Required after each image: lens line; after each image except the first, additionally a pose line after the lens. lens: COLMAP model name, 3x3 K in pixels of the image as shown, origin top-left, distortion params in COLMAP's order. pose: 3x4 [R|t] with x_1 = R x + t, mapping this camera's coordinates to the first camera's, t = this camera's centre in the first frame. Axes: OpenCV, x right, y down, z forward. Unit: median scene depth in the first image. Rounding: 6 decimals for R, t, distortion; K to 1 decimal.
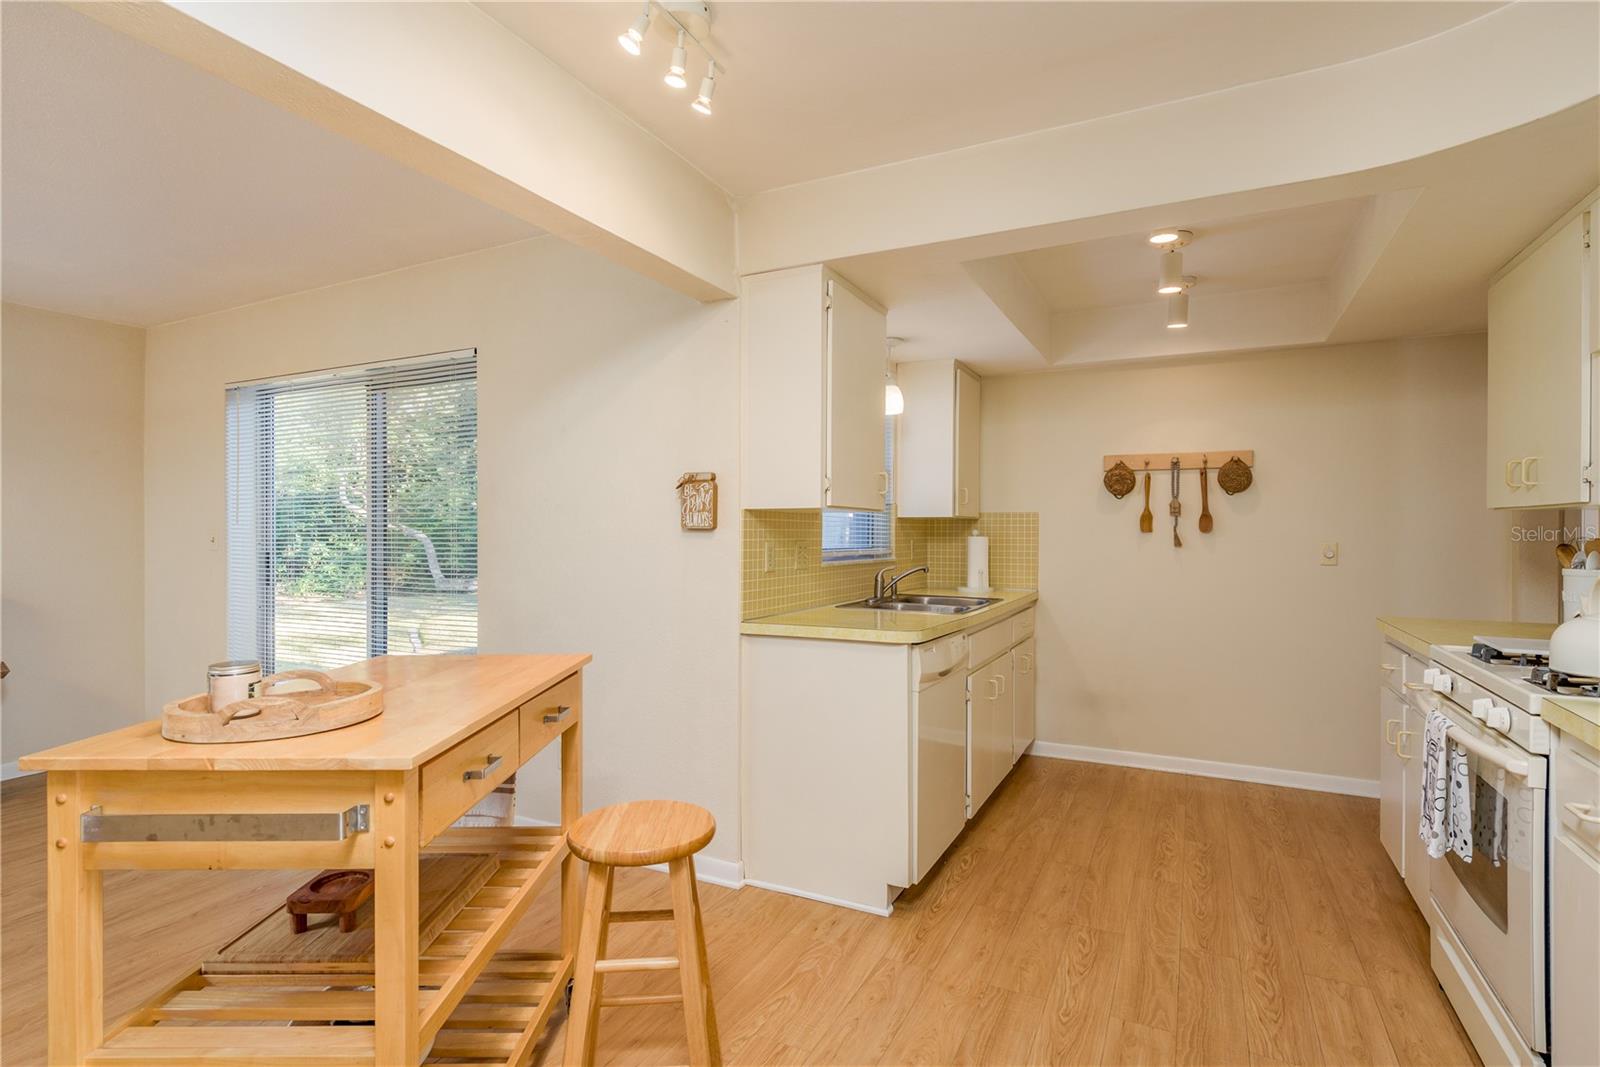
lens RADIAL K [[787.6, 0, 796.6], [0, 787.6, 534.5], [0, 0, 1]] dist [0.005346, -0.002516]
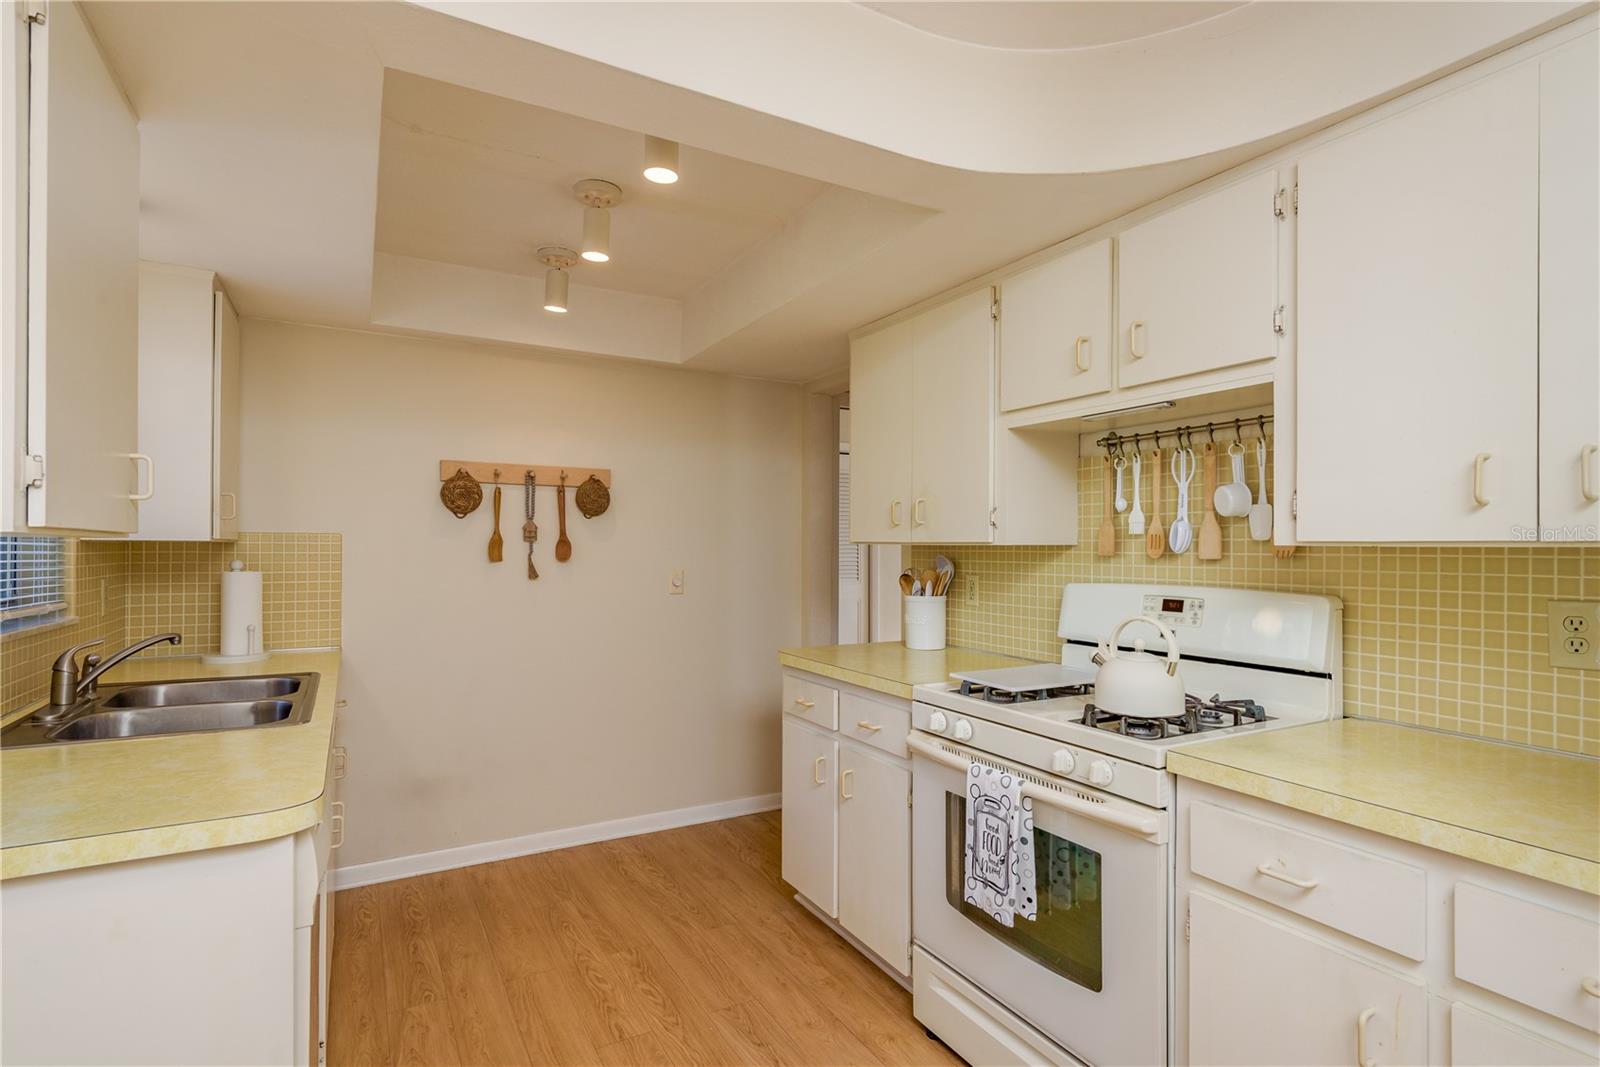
lens RADIAL K [[787.6, 0, 795.1], [0, 787.6, 544.3], [0, 0, 1]] dist [0.005346, -0.002516]
pose [[0.553384, 0.001889, 0.832924, -0.050375], [-0.000046, 0.999997, -0.002237, -0.018522], [-0.832926, 0.001200, 0.553383, 0.317432]]
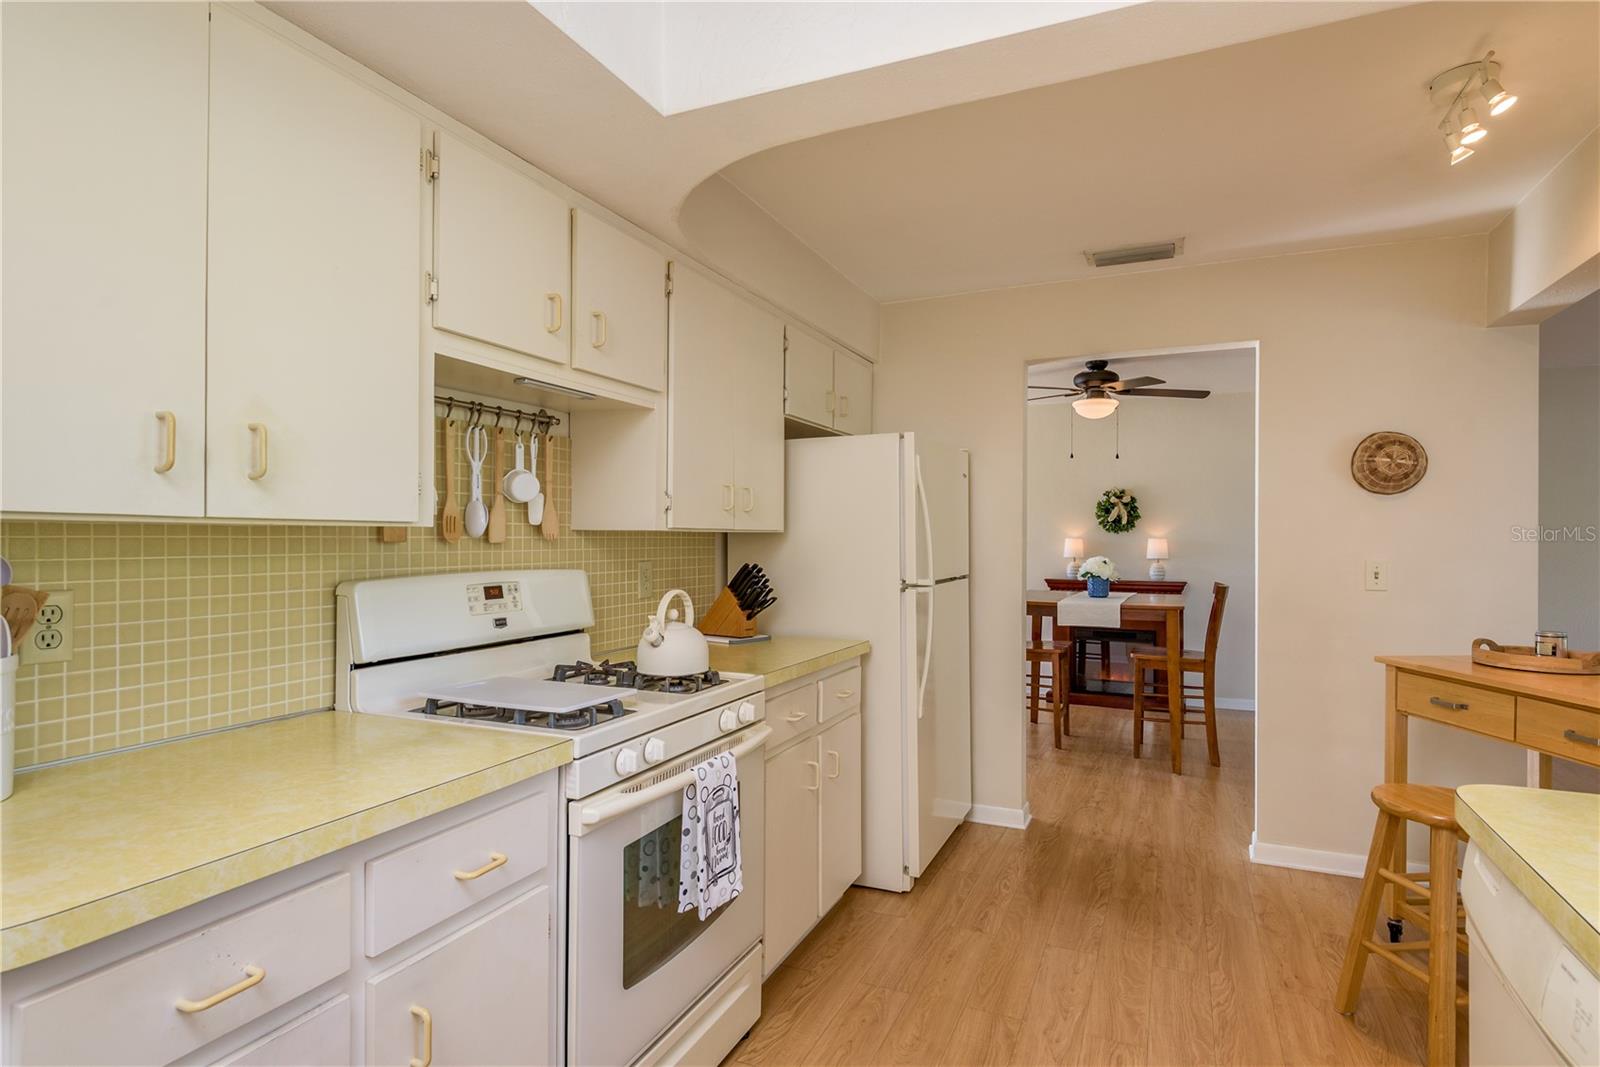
lens RADIAL K [[840.1, 0, 799.1], [0, 840.1, 535.4], [0, 0, 1]] dist [0.001651, -0.000111]
pose [[-0.997460, -0.001001, -0.071220, 0.376635], [-0.000584, 0.999983, -0.005882, -0.011756], [0.071225, -0.005826, -0.997443, 0.944755]]
